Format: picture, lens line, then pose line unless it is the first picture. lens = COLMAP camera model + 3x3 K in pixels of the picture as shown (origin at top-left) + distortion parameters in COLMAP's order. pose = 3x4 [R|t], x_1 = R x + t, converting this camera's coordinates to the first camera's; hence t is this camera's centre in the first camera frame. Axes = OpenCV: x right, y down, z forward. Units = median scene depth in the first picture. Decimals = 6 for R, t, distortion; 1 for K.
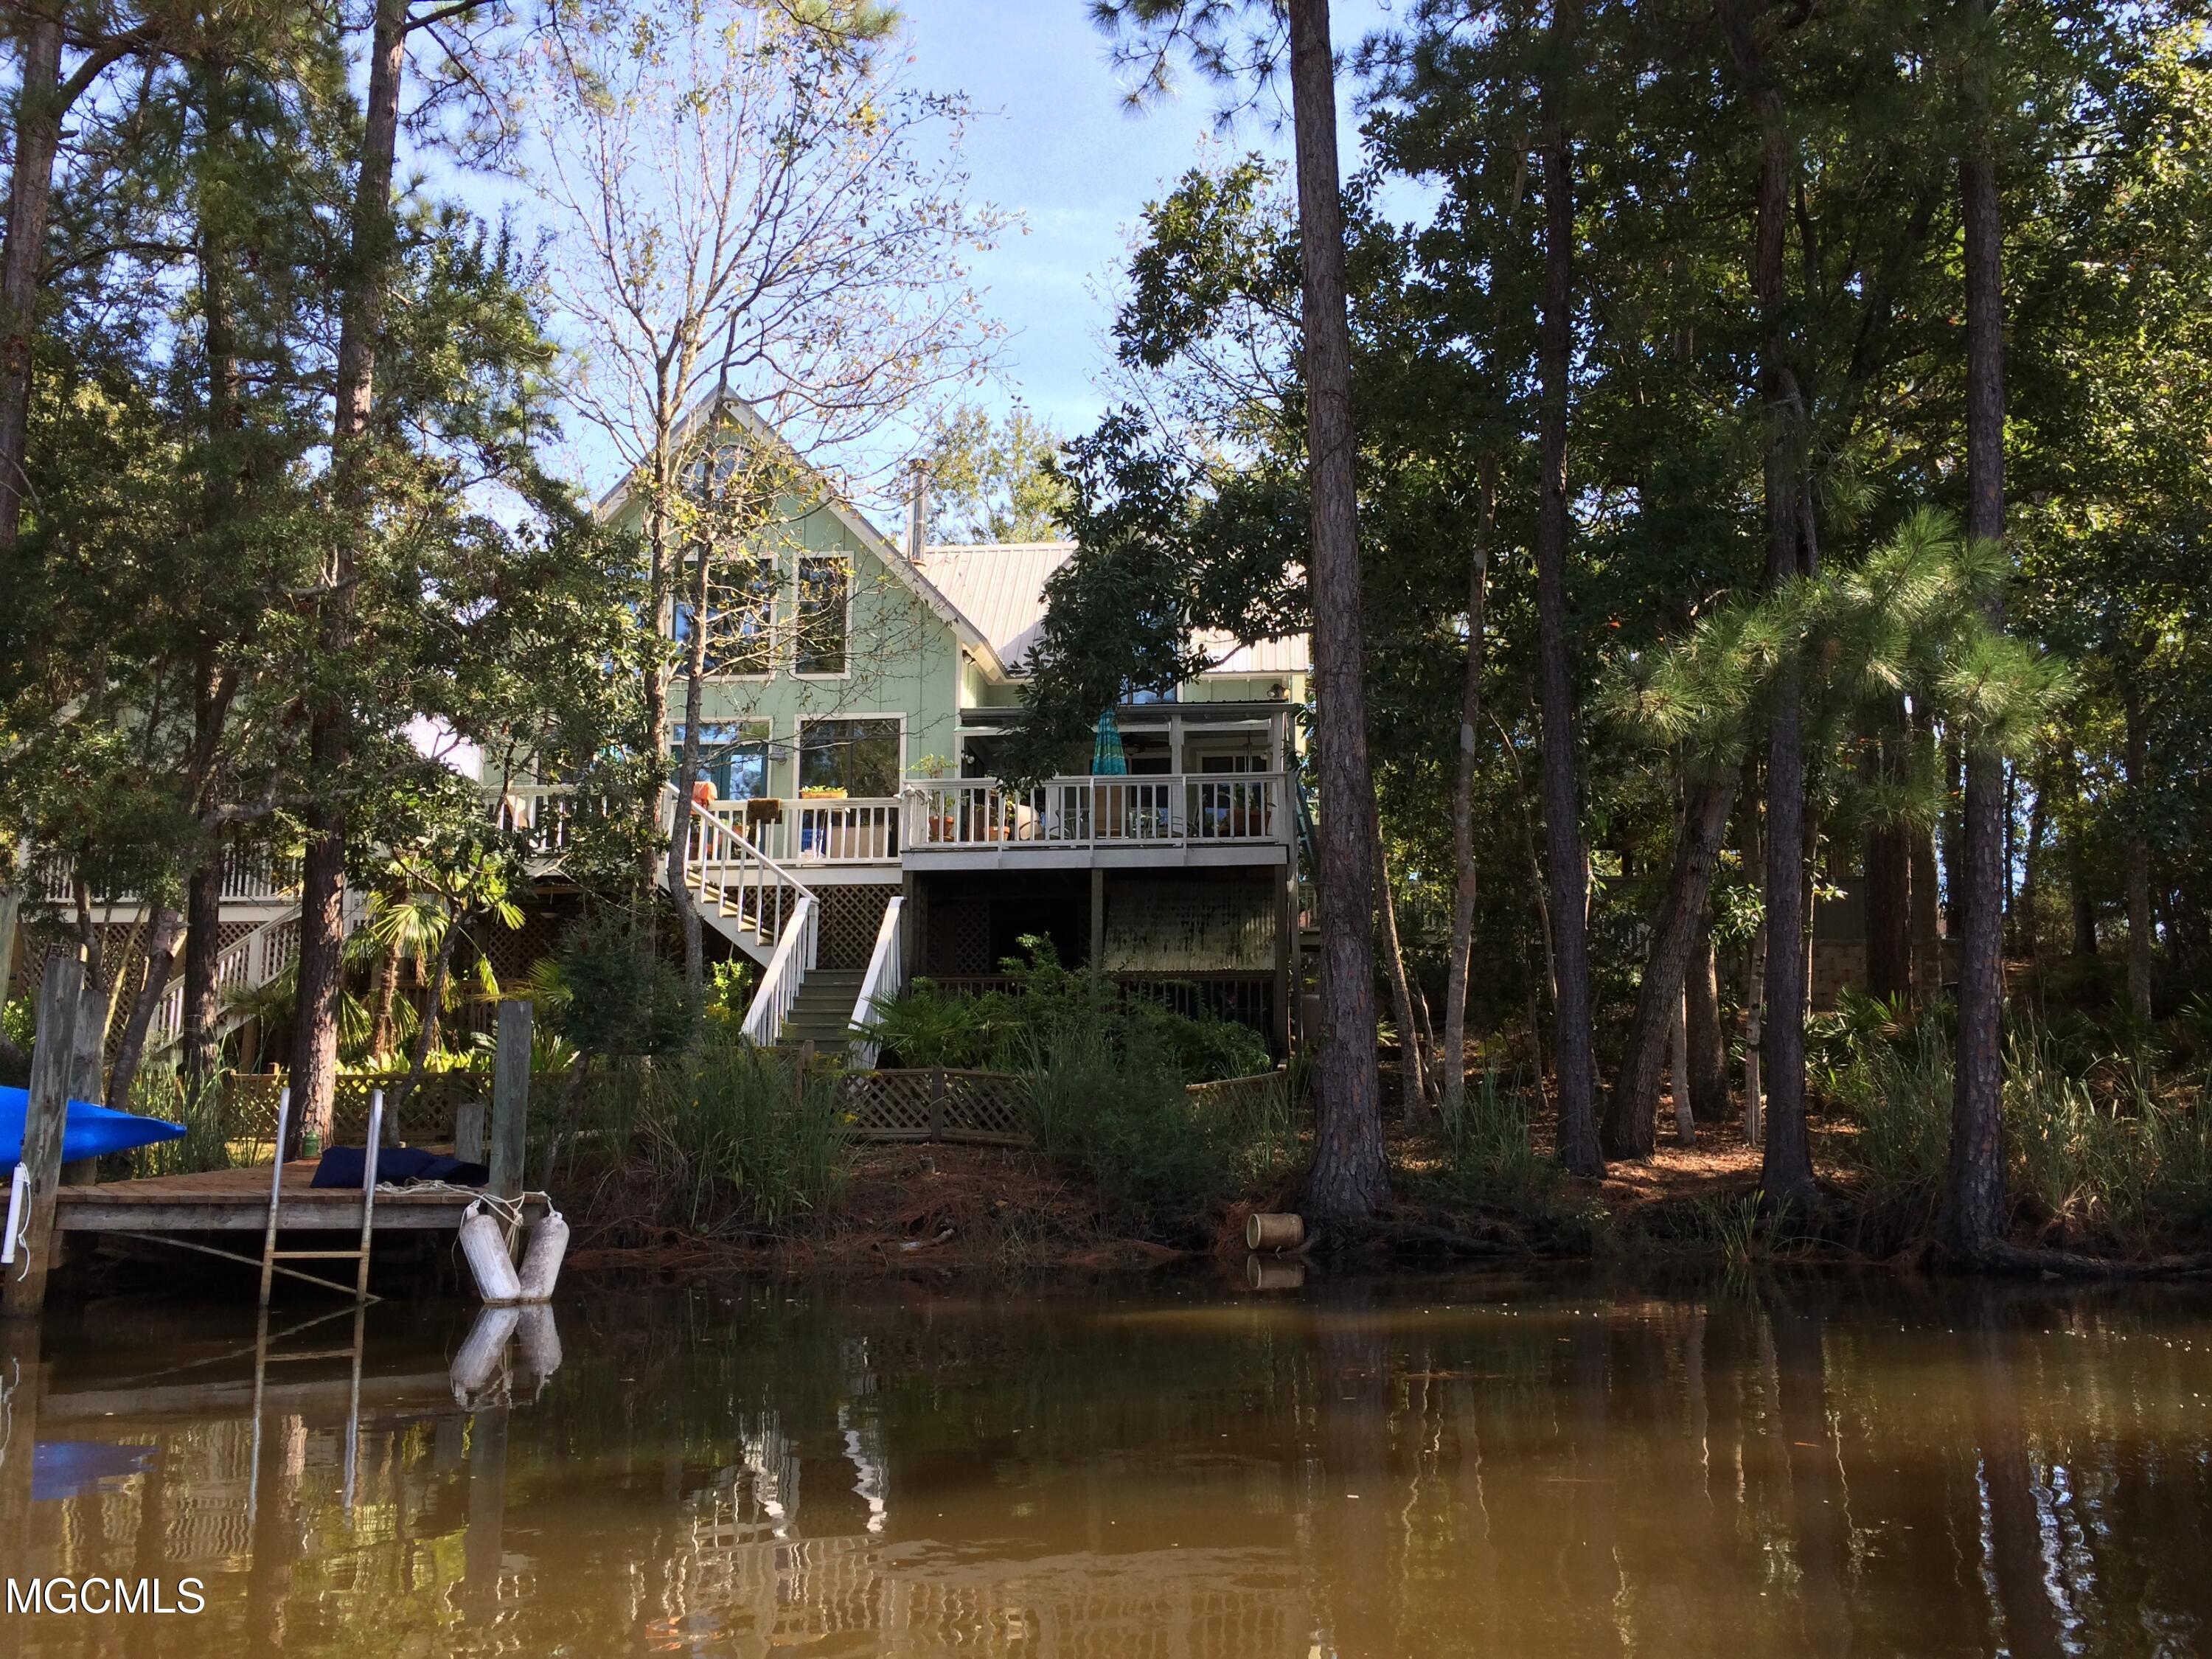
lens RADIAL K [[1855.8, 0, 1106.0], [0, 1855.8, 829.5], [0, 0, 1]] dist [0.046048, 0.002530]
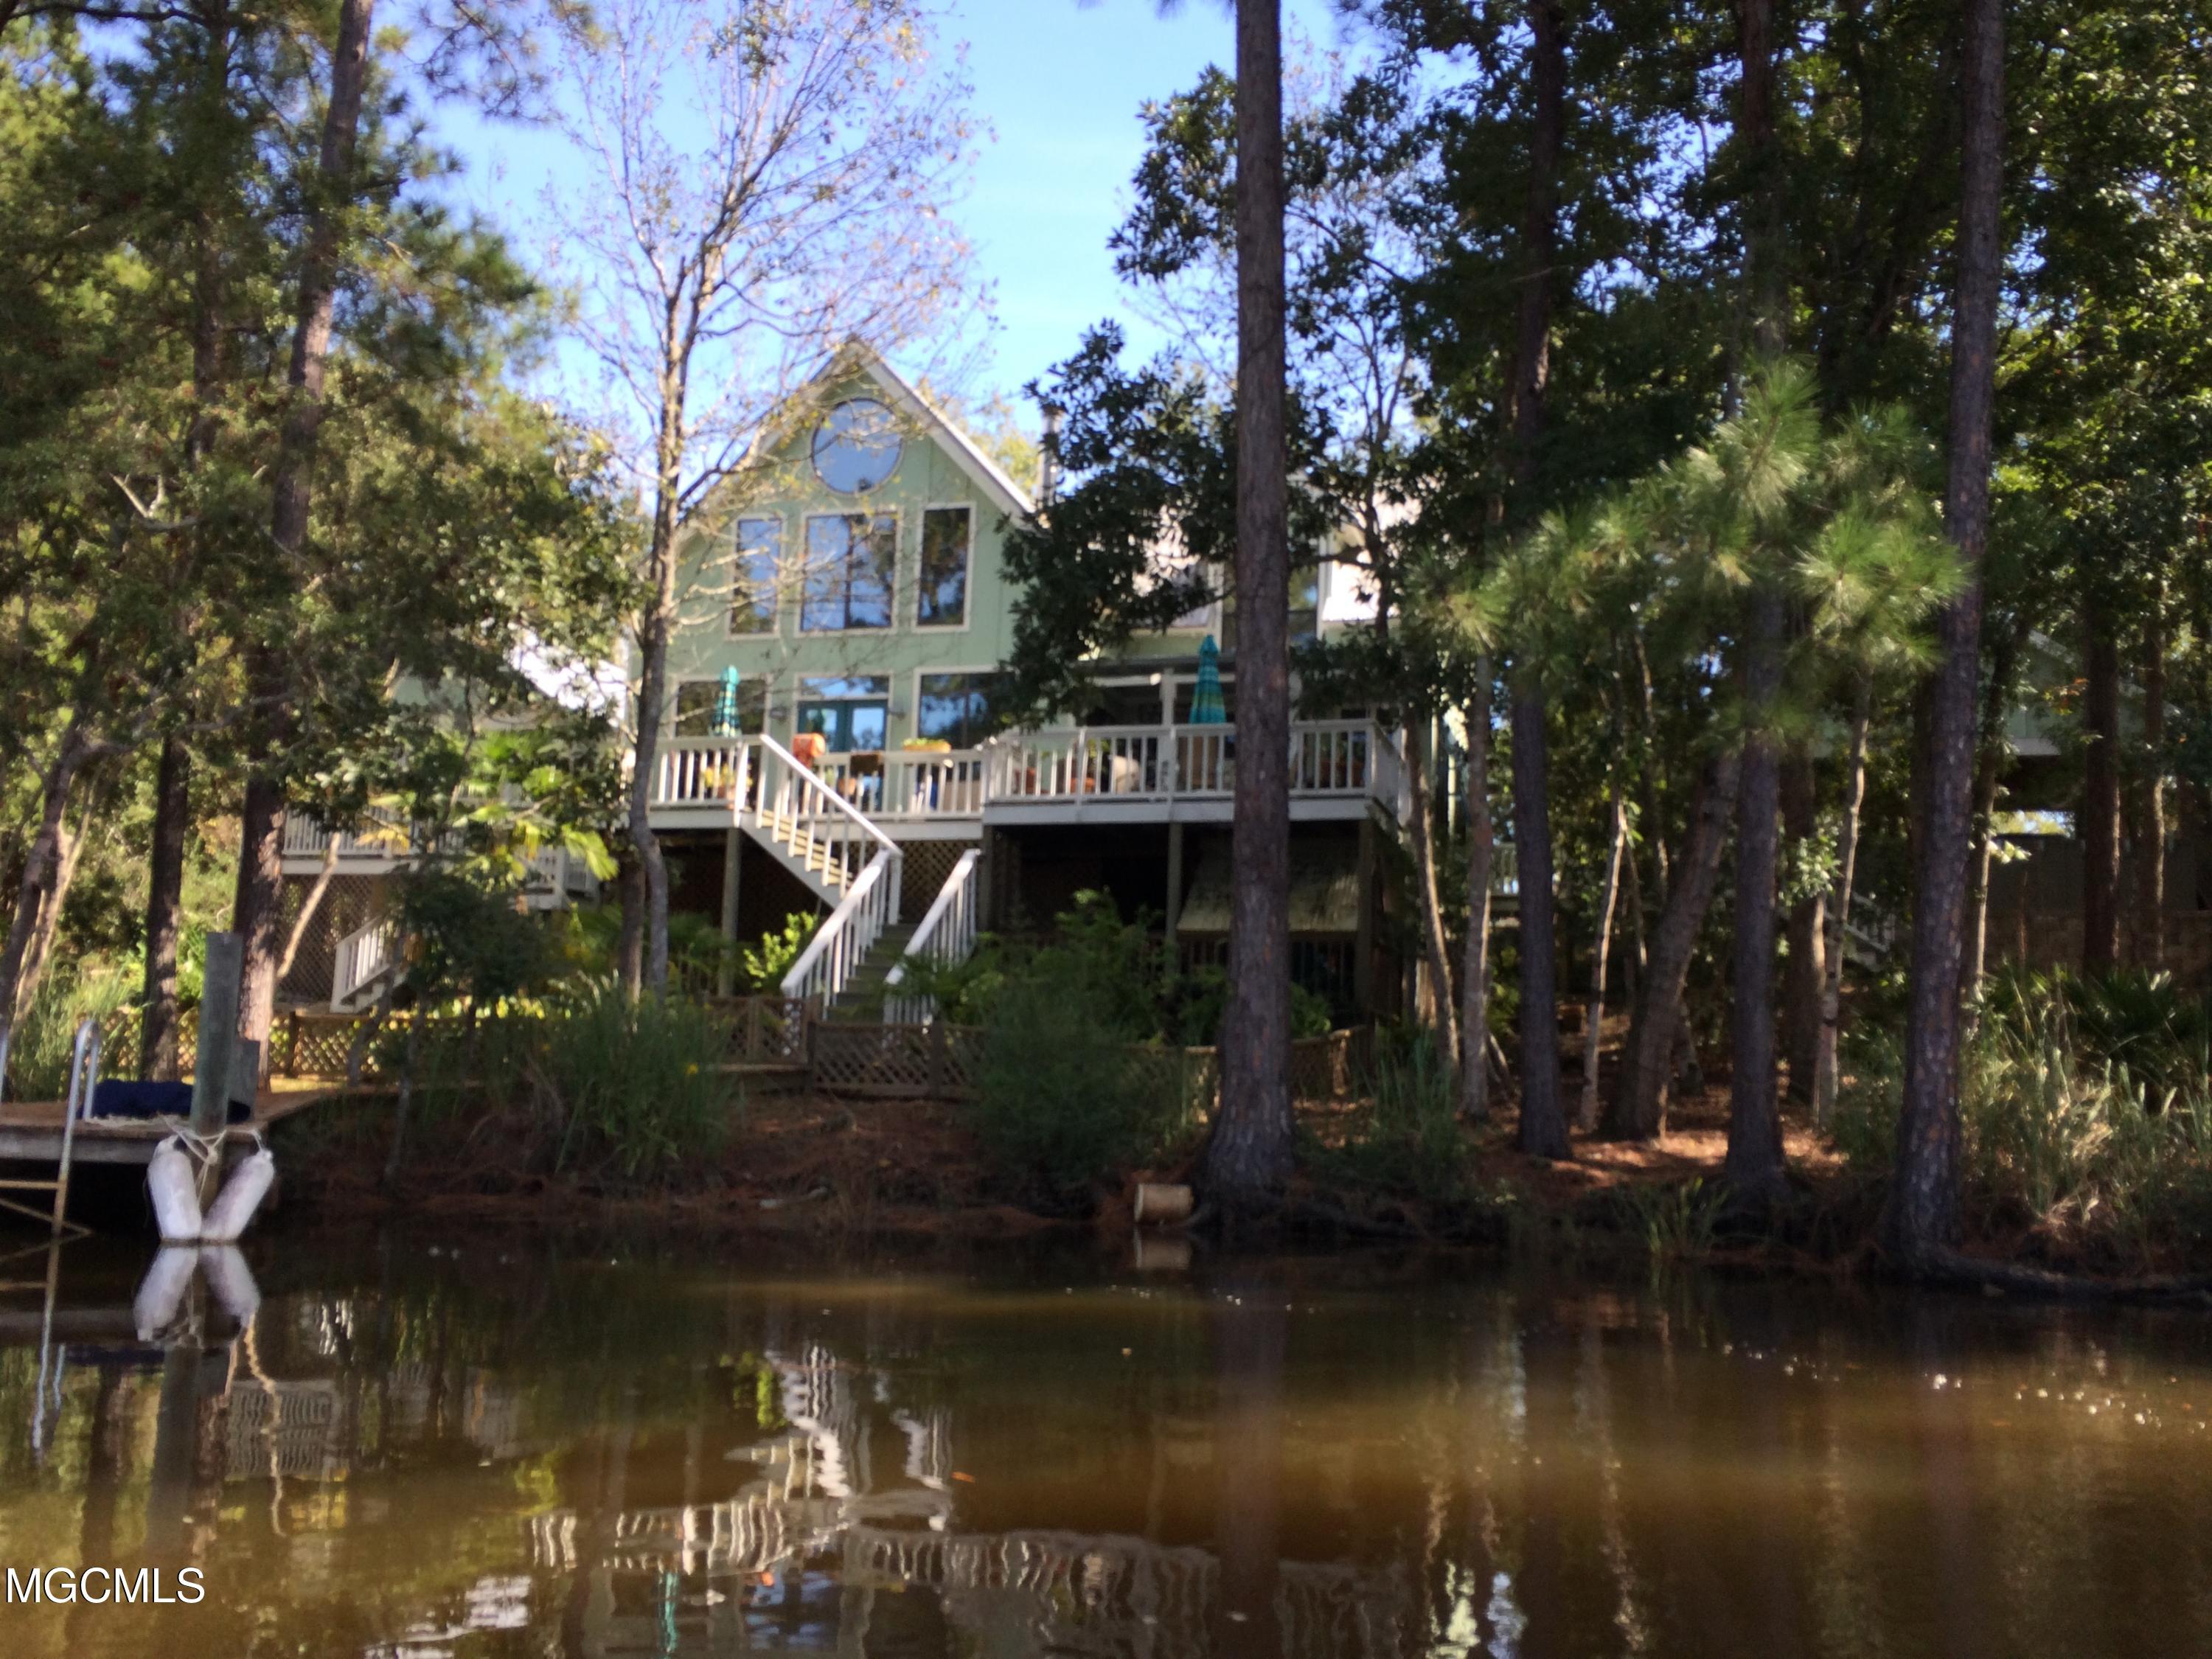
lens RADIAL K [[1856.2, 0, 1106.7], [0, 1856.2, 814.8], [0, 0, 1]] dist [0.103470, -0.135420]
pose [[0.983224, 0.002632, -0.182384, 0.203657], [-0.001302, 0.999972, 0.007411, 0.015402], [0.182398, -0.007049, 0.983200, 0.080616]]
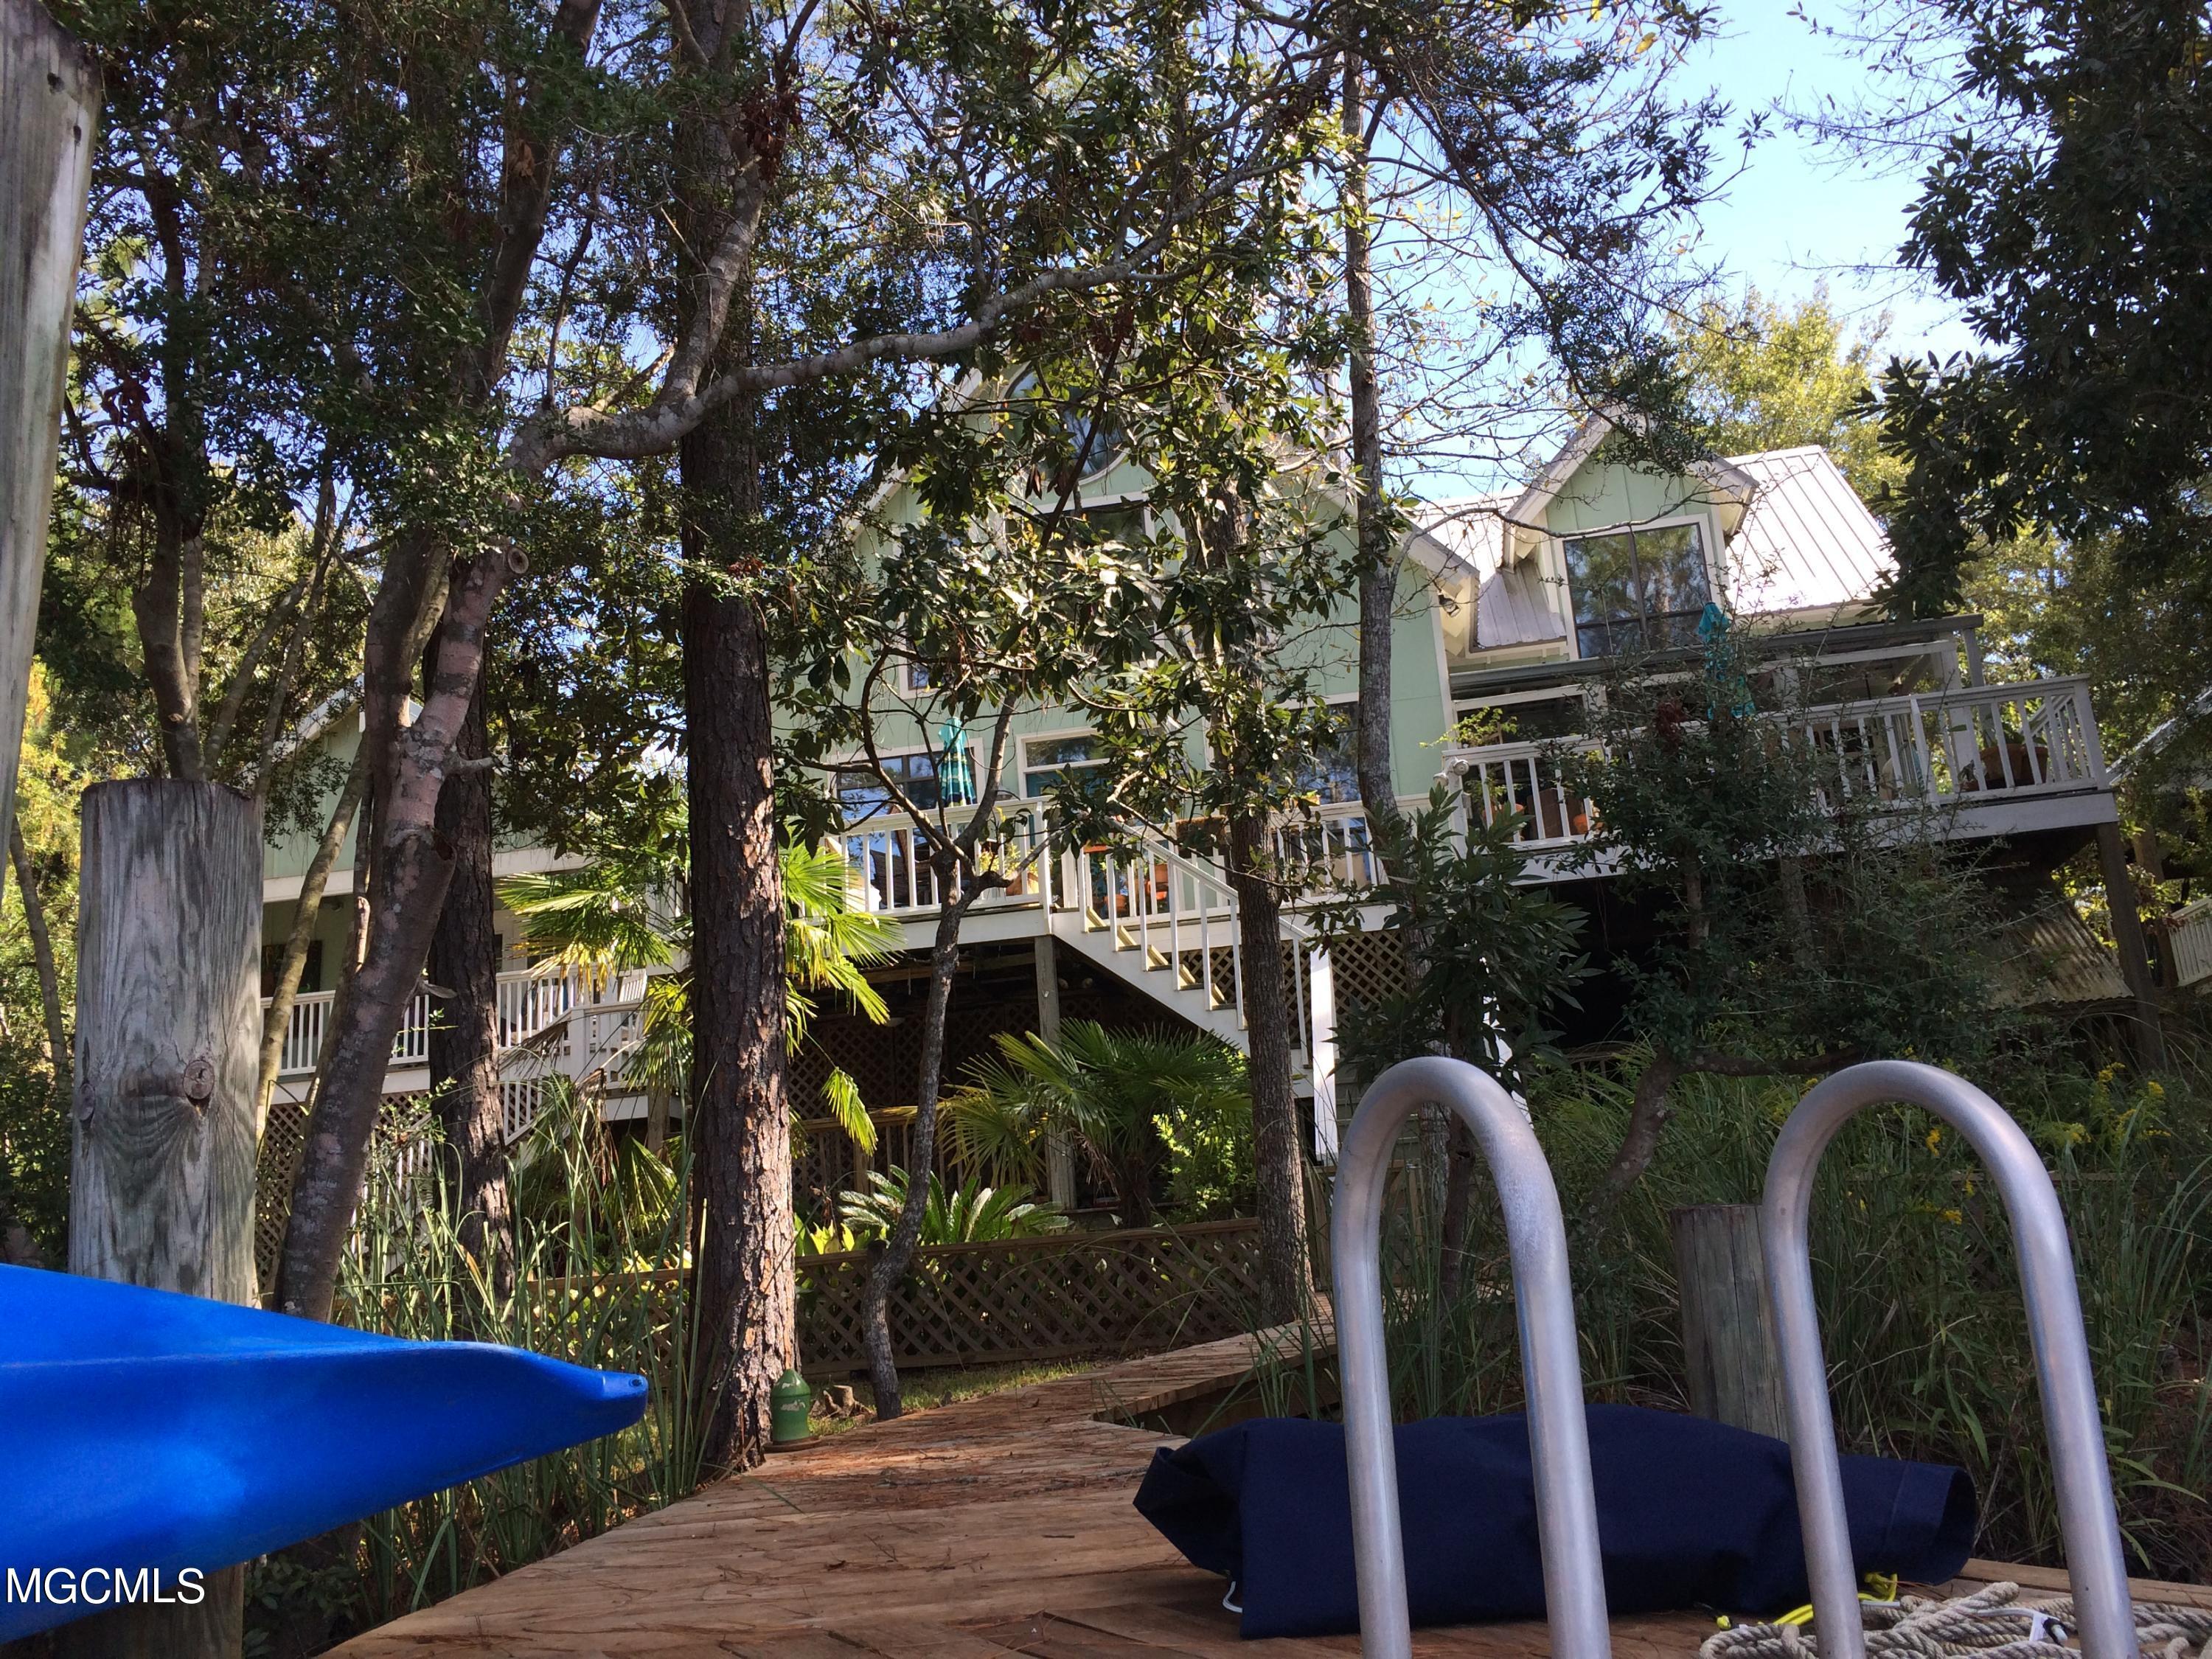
lens RADIAL K [[1855.8, 0, 1106.0], [0, 1855.8, 829.5], [0, 0, 1]] dist [0.046048, 0.002530]
pose [[0.994691, -0.087341, -0.054426, -0.294167], [0.081357, 0.991258, -0.103869, 0.086440], [0.063022, 0.098889, 0.993101, 0.550728]]
